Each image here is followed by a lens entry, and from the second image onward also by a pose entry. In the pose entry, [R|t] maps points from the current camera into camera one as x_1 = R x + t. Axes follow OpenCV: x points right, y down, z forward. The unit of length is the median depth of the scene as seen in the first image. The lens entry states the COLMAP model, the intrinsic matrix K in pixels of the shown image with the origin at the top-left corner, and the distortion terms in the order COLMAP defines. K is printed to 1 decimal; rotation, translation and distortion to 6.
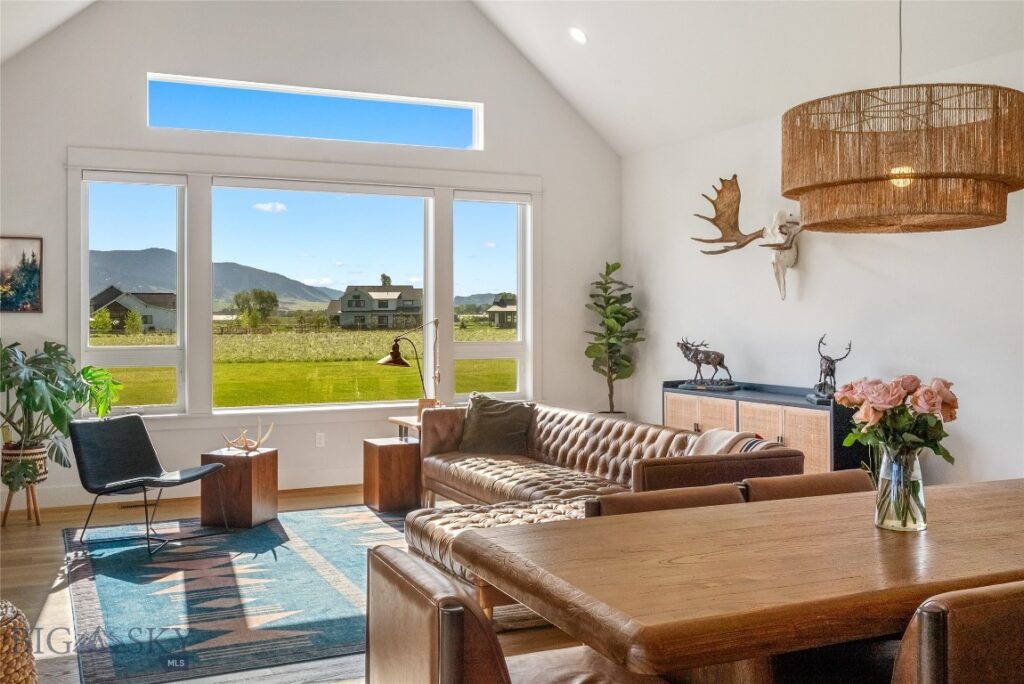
lens RADIAL K [[1022.5, 0, 518.0], [0, 1022.5, 325.5], [0, 0, 1]] dist [0.002008, 0.000000]
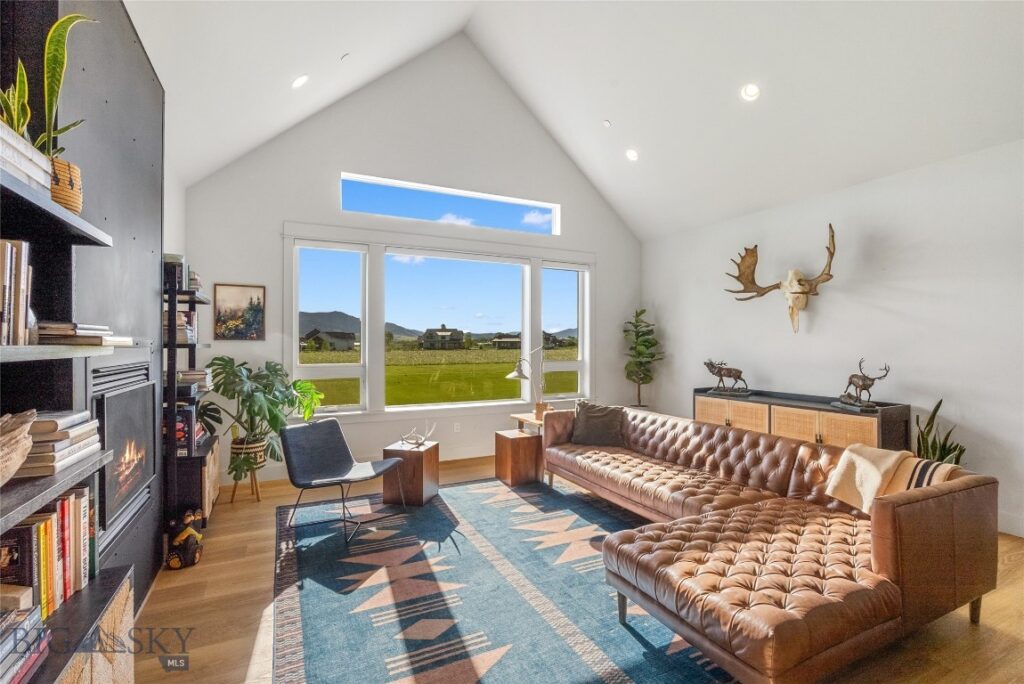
lens RADIAL K [[469.2, 0, 511.5], [0, 469.2, 345.7], [0, 0, 1]] dist [-0.004174, 0.000315]
pose [[0.999825, 0.002703, 0.018526, -0.141718], [-0.002621, 0.999987, -0.004456, -0.003351], [-0.018538, 0.004406, 0.999818, 0.356790]]
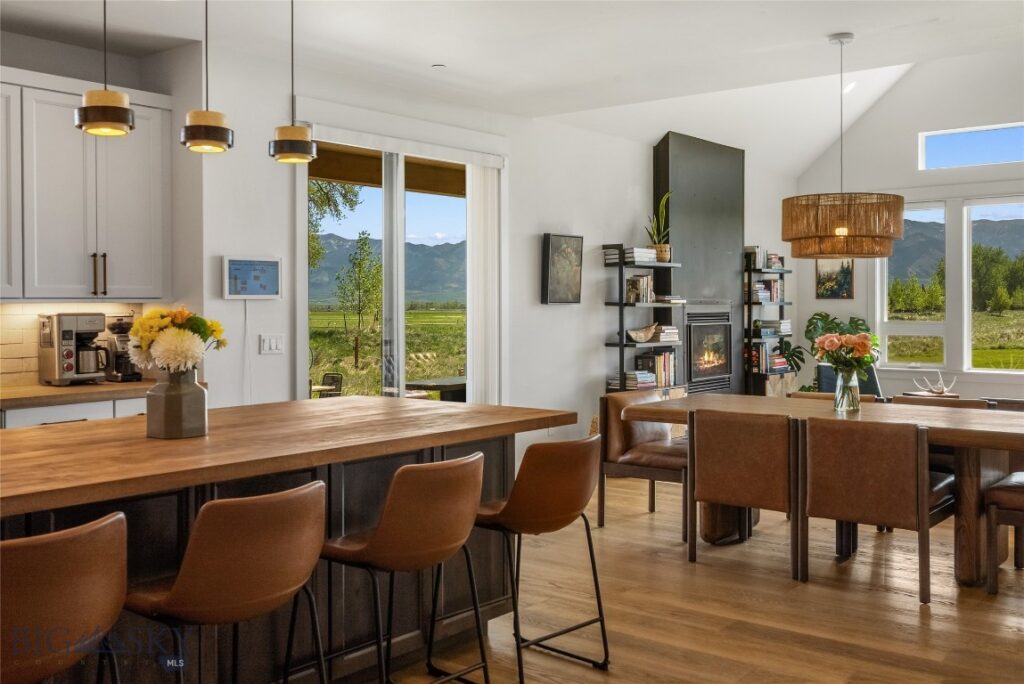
lens RADIAL K [[1022.5, 0, 517.6], [0, 1022.5, 311.9], [0, 0, 1]] dist [0.002008, 0.000000]
pose [[0.450007, 0.007176, -0.892996, 0.705978], [-0.003915, 0.999974, 0.006063, 0.000123], [0.893016, 0.000768, 0.450024, -0.169726]]
